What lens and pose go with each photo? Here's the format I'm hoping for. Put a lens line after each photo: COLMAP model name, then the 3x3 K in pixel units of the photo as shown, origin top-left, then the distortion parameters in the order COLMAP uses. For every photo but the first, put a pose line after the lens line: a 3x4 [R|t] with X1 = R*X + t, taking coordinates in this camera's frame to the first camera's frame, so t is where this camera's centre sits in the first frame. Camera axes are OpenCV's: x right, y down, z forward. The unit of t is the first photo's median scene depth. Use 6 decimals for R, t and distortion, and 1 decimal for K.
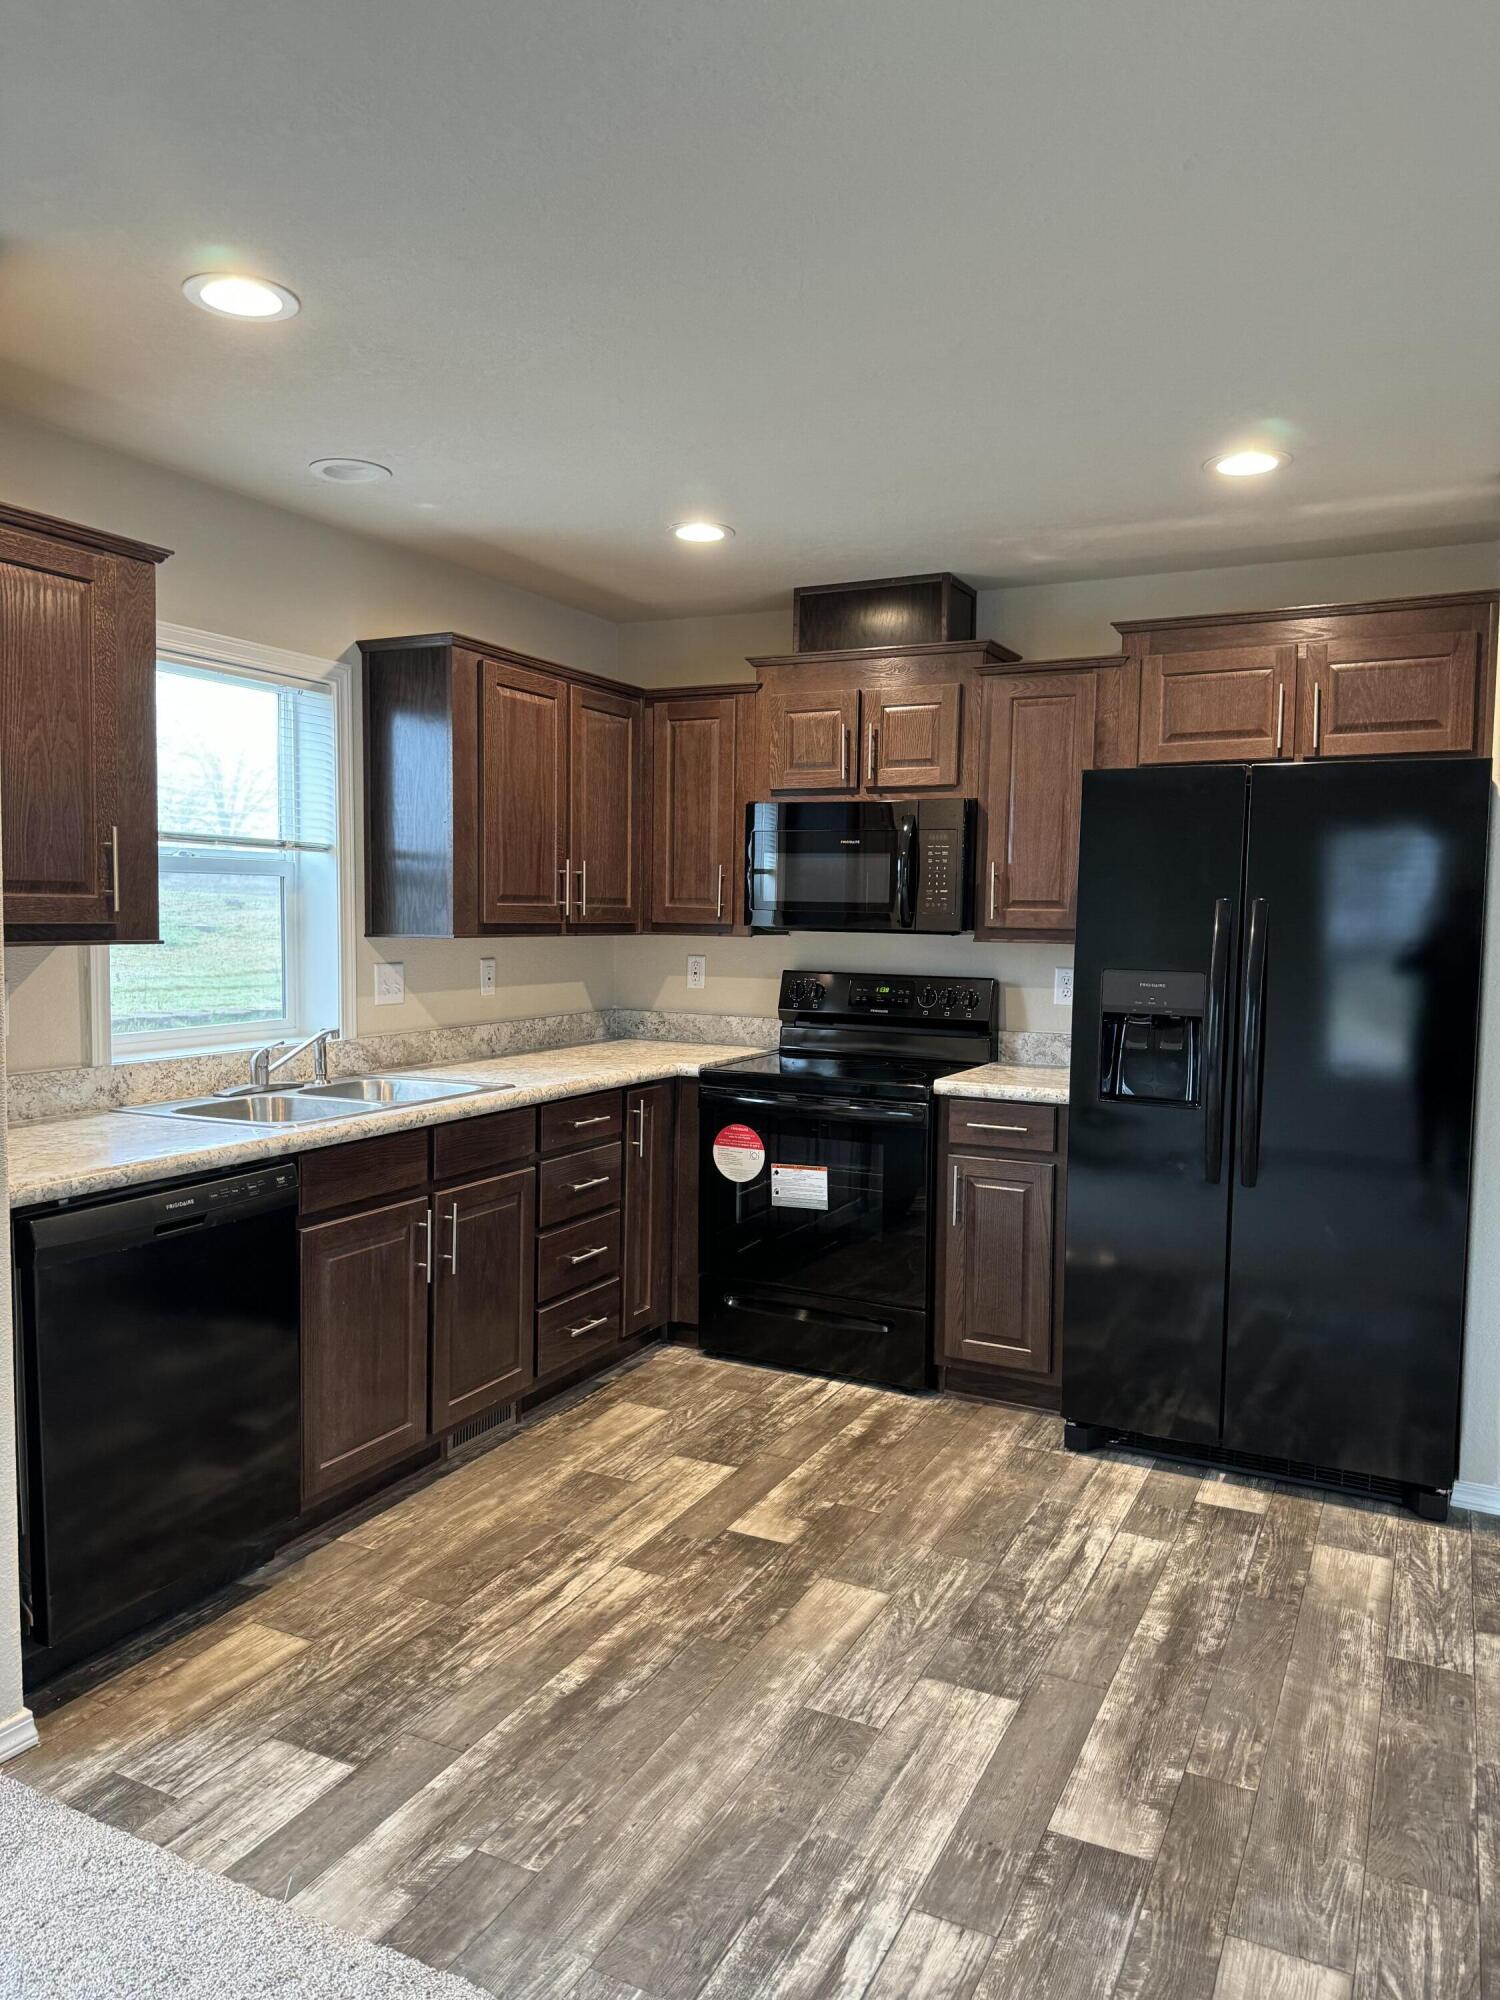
lens RADIAL K [[1403.1, 0, 776.0], [0, 1403.1, 993.8], [0, 0, 1]] dist [0.039401, -0.034942]
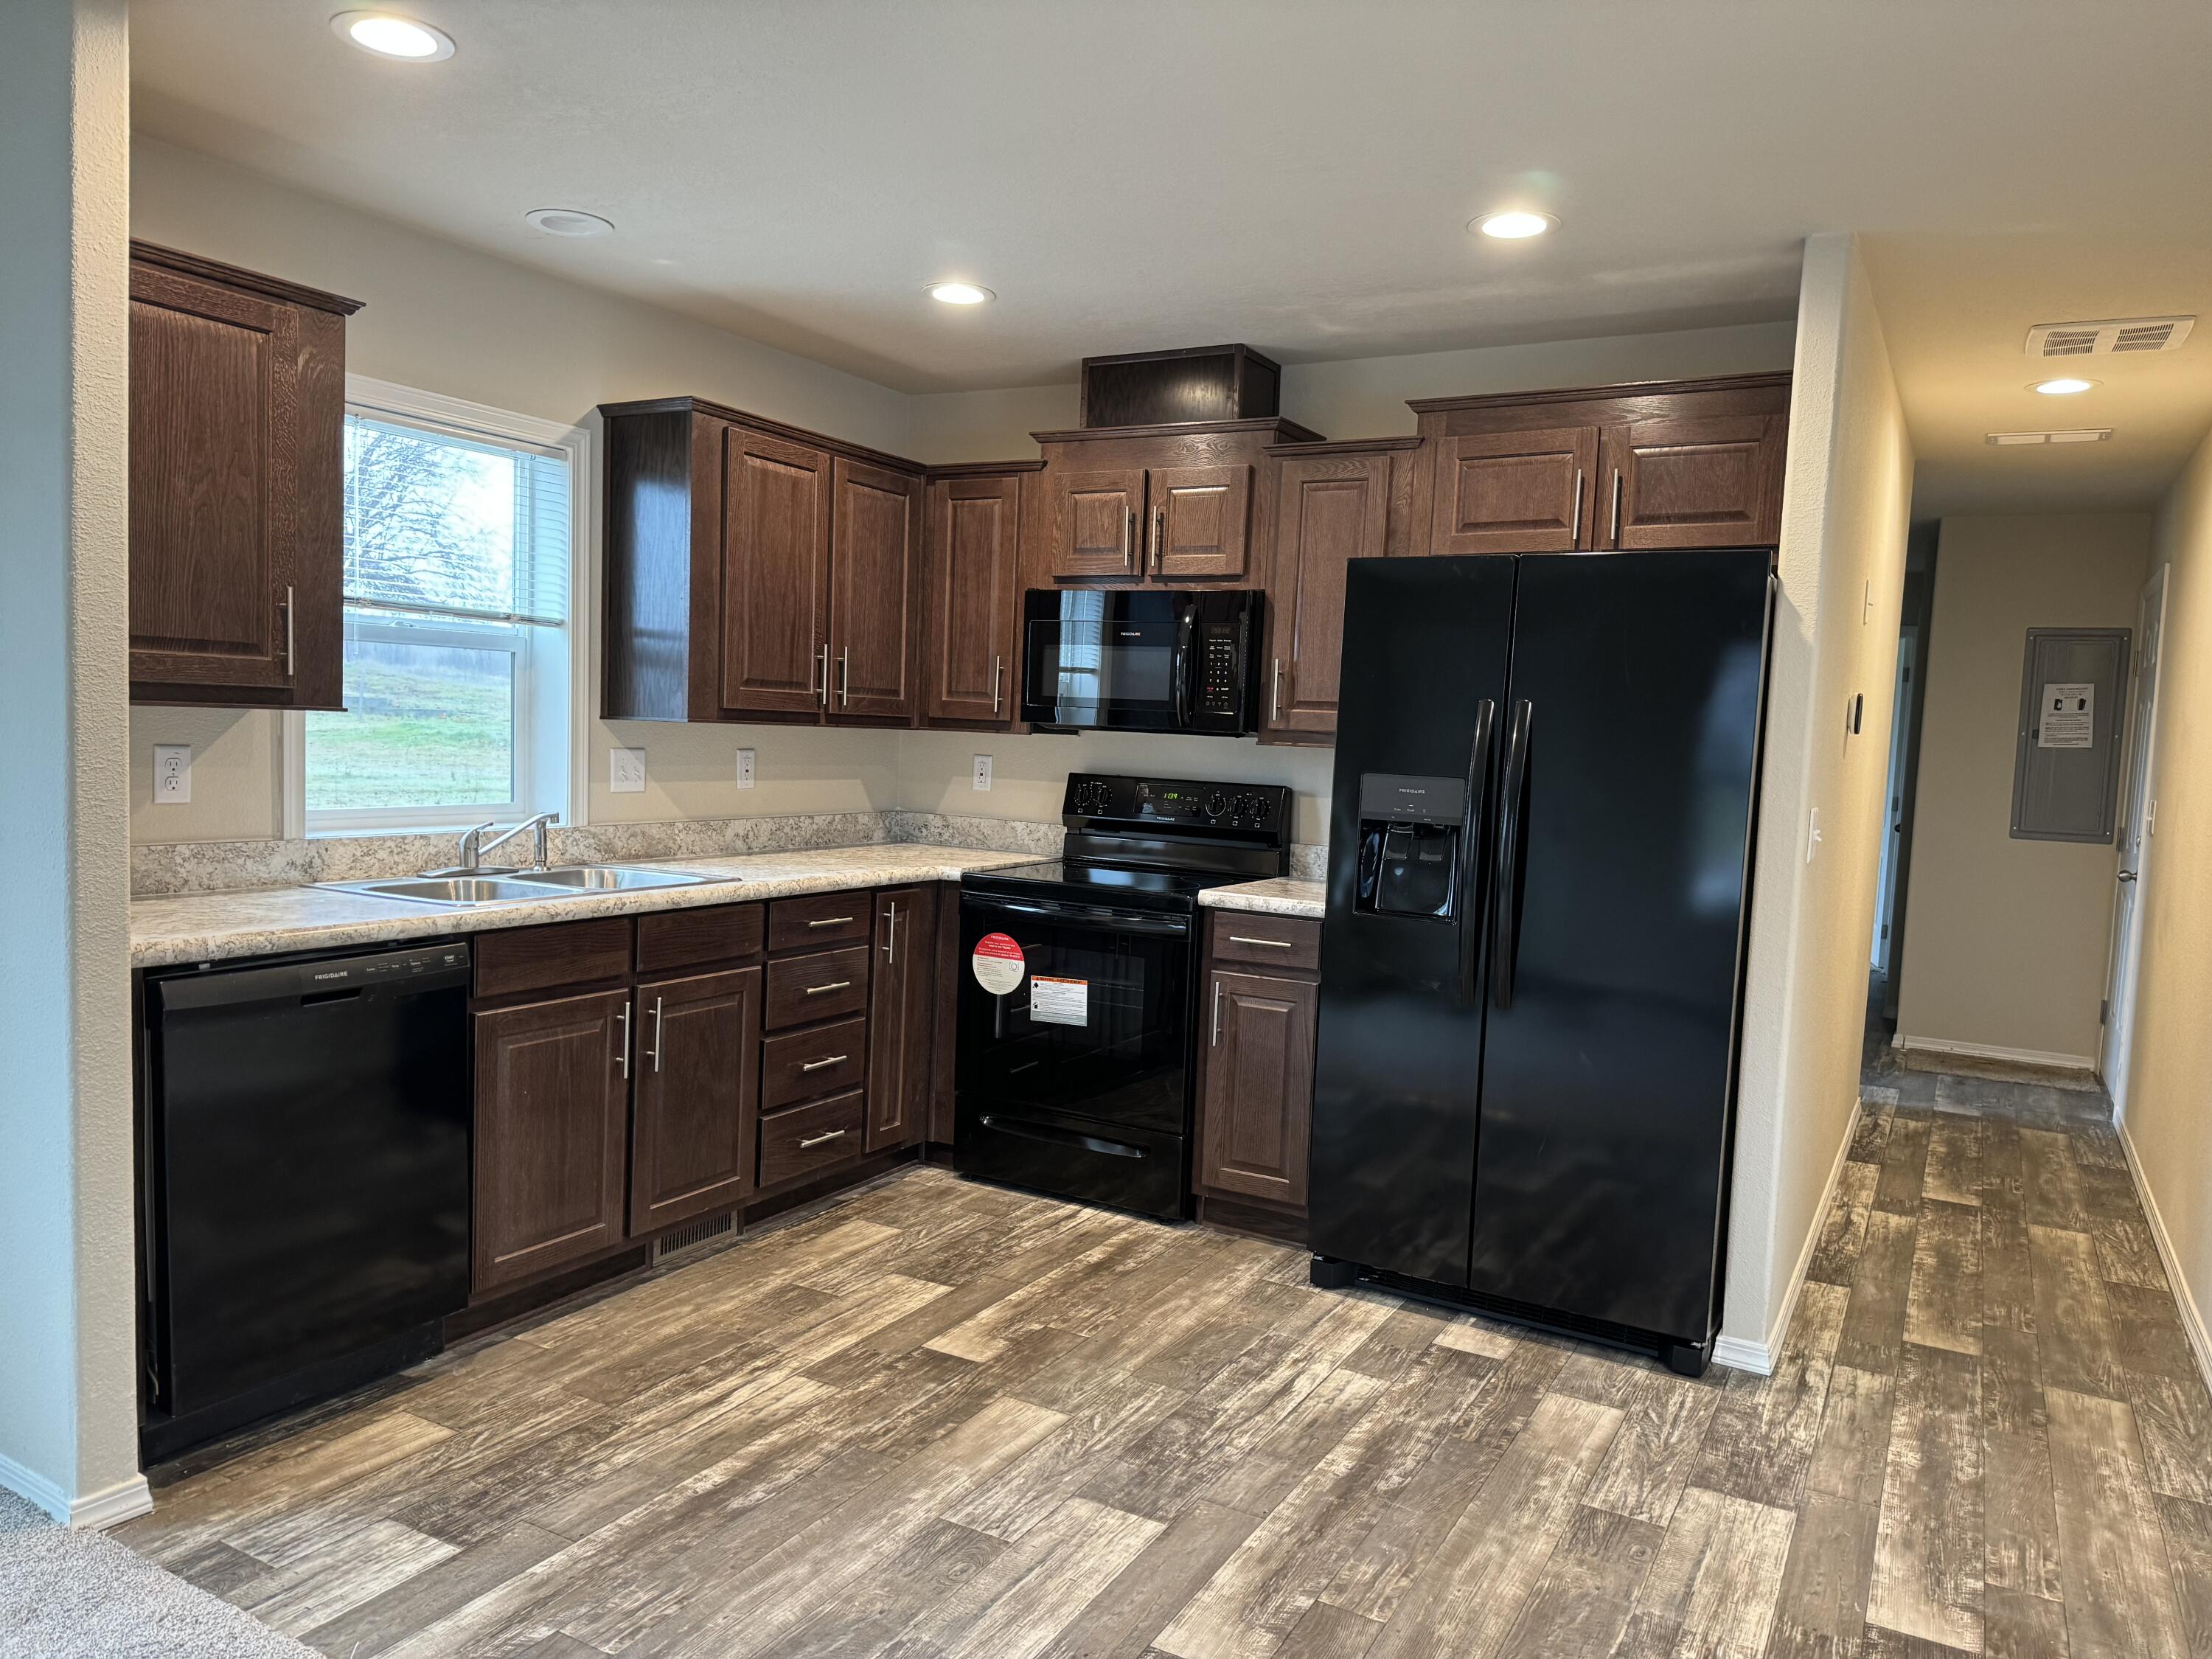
lens RADIAL K [[1549.5, 0, 1121.2], [0, 1549.5, 842.7], [0, 0, 1]] dist [0.047899, -0.039955]
pose [[0.998226, 0.030838, -0.050921, 0.150647], [-0.030086, 0.999428, 0.015474, 0.020851], [0.051369, -0.013915, 0.998583, -0.039576]]
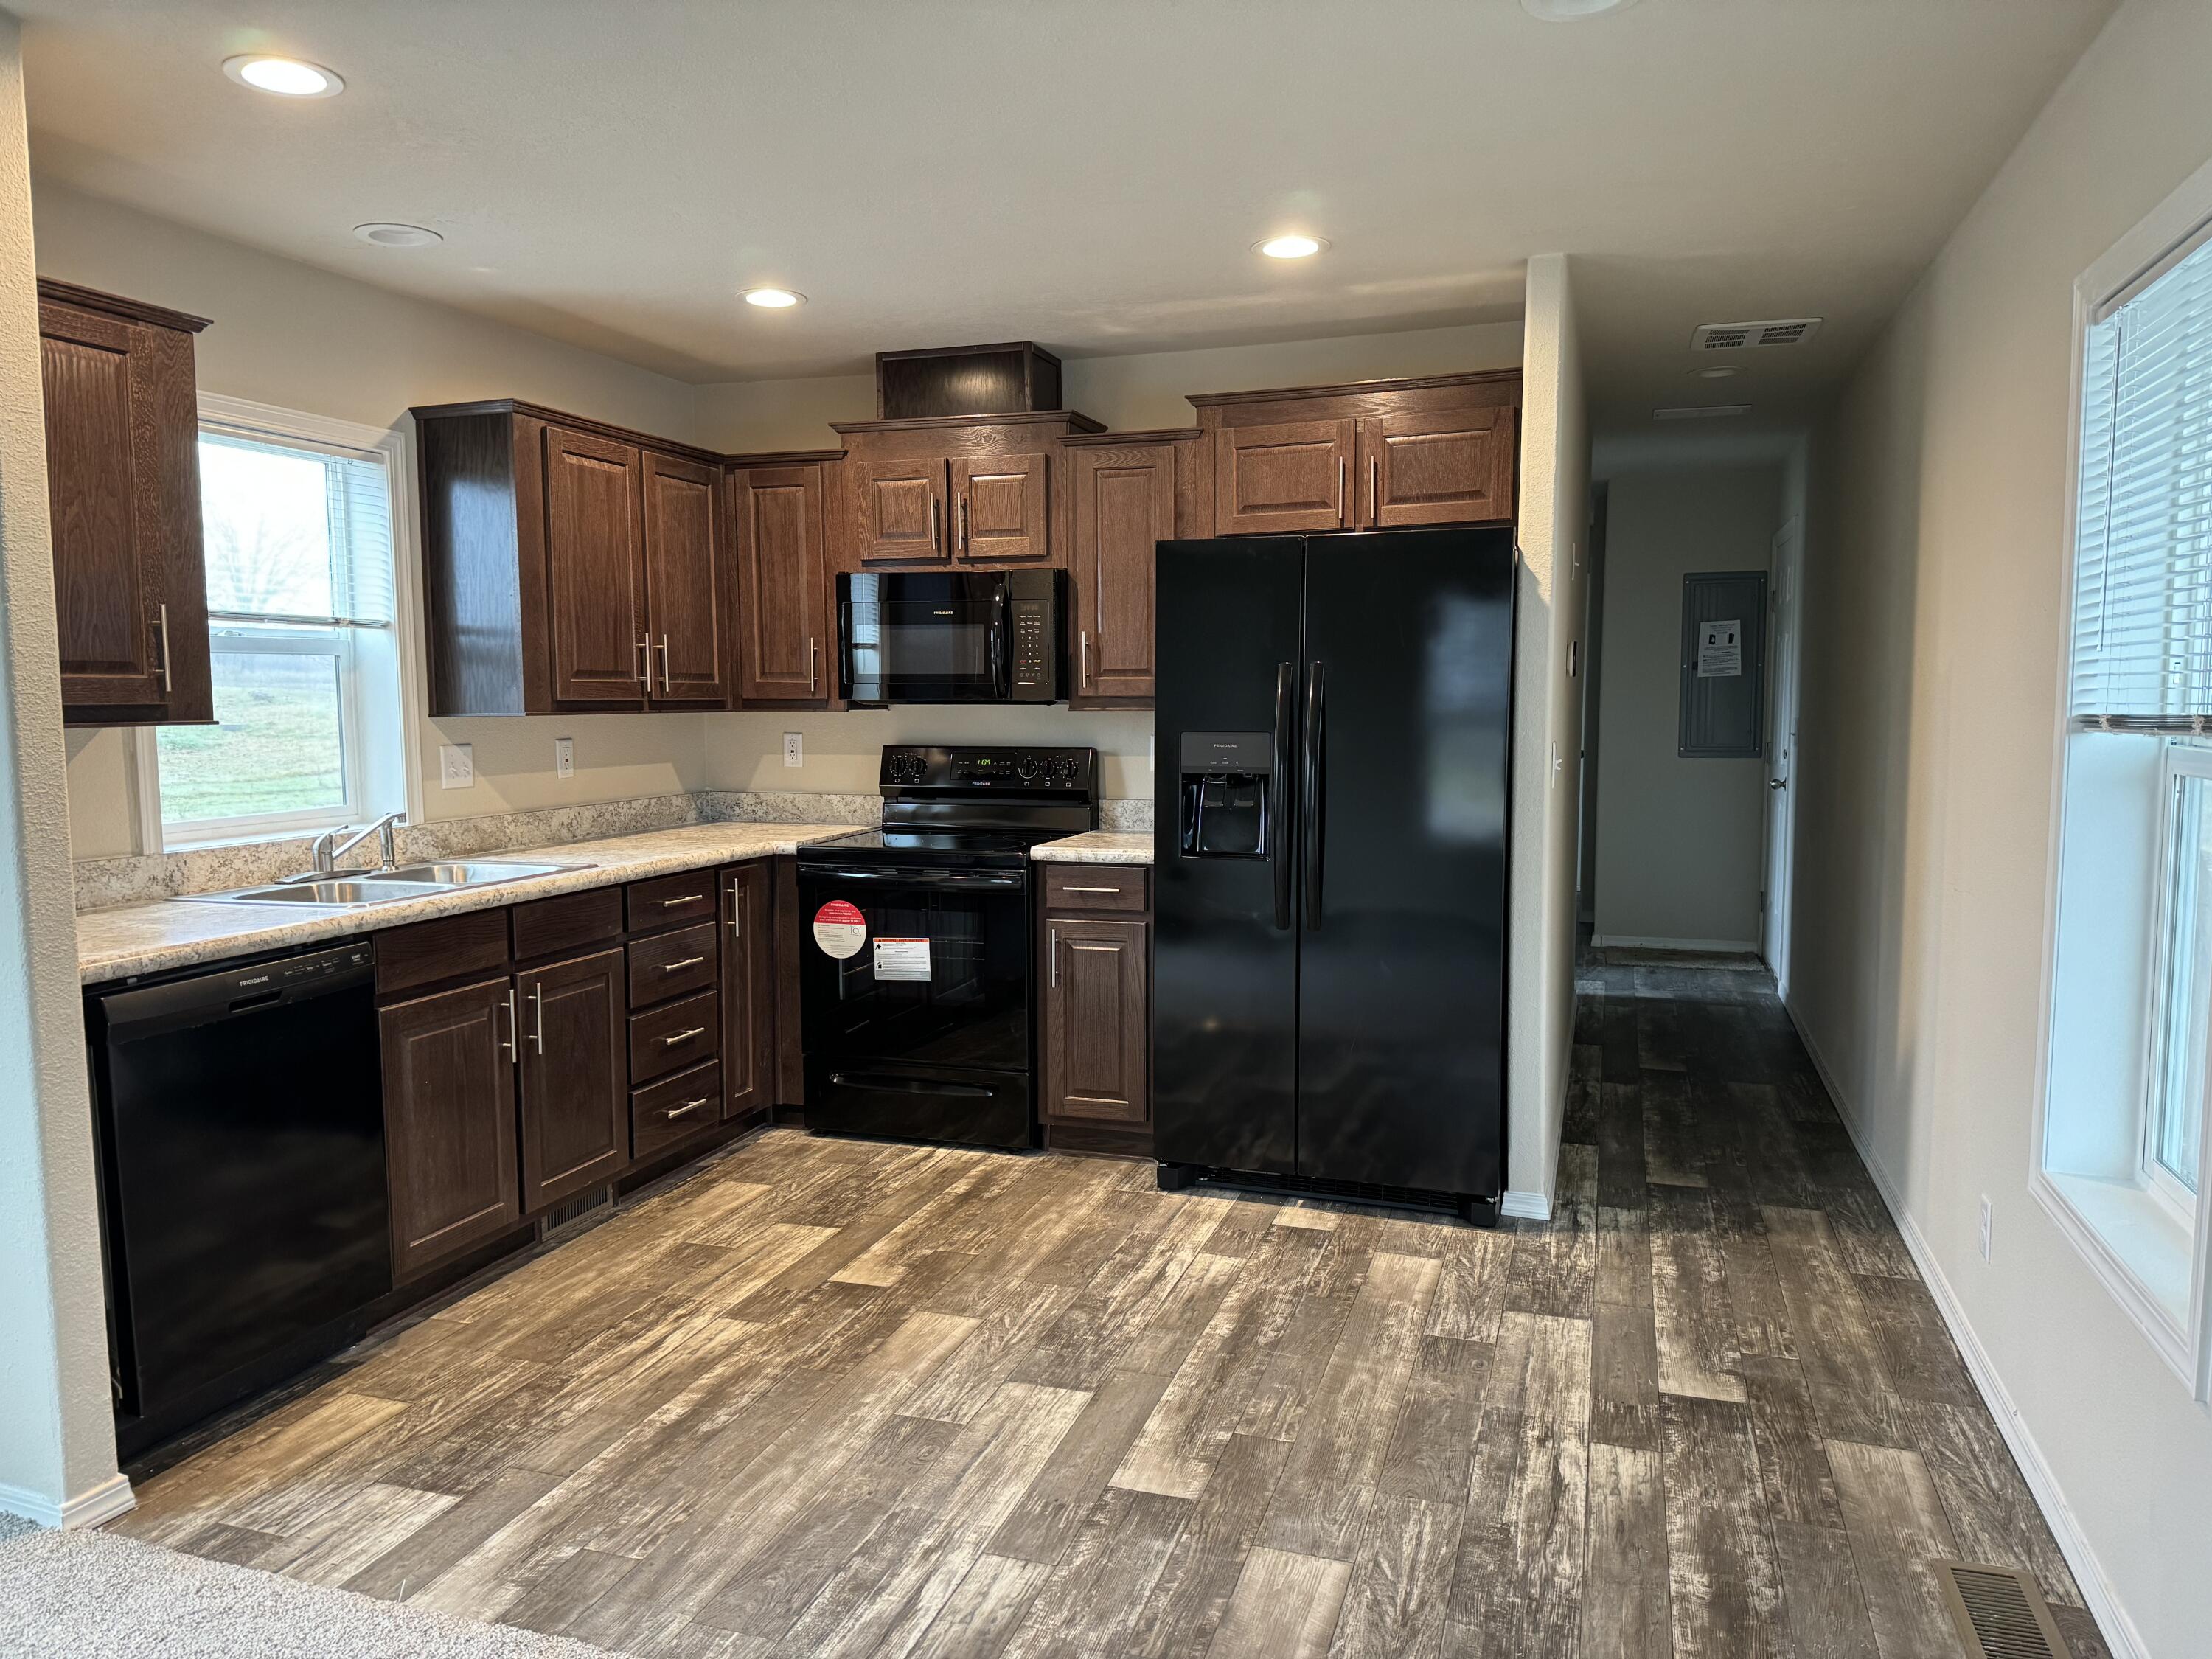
lens RADIAL K [[1532.2, 0, 1115.2], [0, 1532.2, 831.3], [0, 0, 1]] dist [0.136664, -0.207305]
pose [[0.990608, -0.033380, 0.132595, 0.035768], [0.029175, 0.999012, 0.033529, 0.019524], [-0.133583, -0.029346, 0.990603, -0.157129]]
